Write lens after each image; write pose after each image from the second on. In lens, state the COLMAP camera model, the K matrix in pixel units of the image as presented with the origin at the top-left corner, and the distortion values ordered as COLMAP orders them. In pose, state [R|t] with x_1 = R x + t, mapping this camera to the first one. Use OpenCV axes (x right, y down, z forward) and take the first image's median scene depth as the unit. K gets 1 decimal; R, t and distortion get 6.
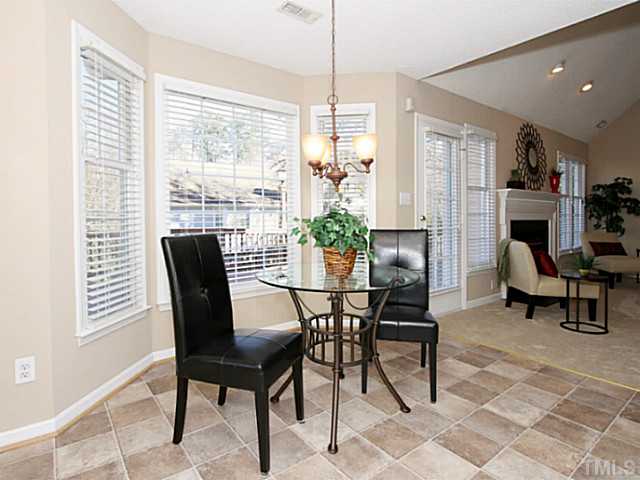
lens RADIAL K [[366.7, 0, 320.0], [0, 366.7, 227.9], [0, 0, 1]] dist [-0.003384, -0.000713]
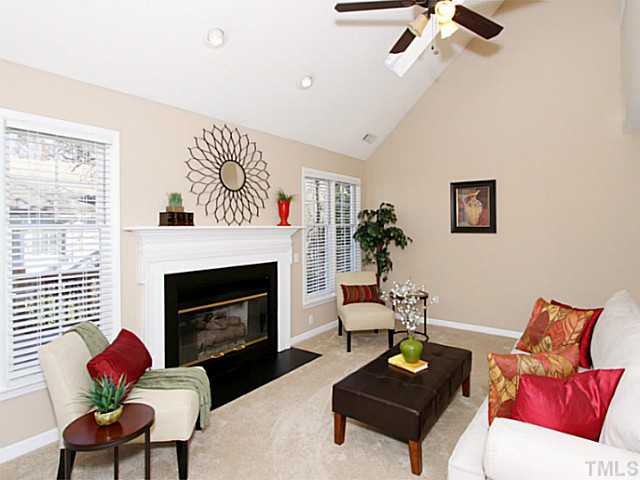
lens RADIAL K [[366.7, 0, 320.0], [0, 366.7, 227.9], [0, 0, 1]] dist [-0.003384, -0.000713]
pose [[0.965729, 0.005496, 0.259496, 0.468517], [-0.002789, 0.999938, -0.010800, -0.072448], [-0.259539, 0.009706, 0.965684, 0.240164]]
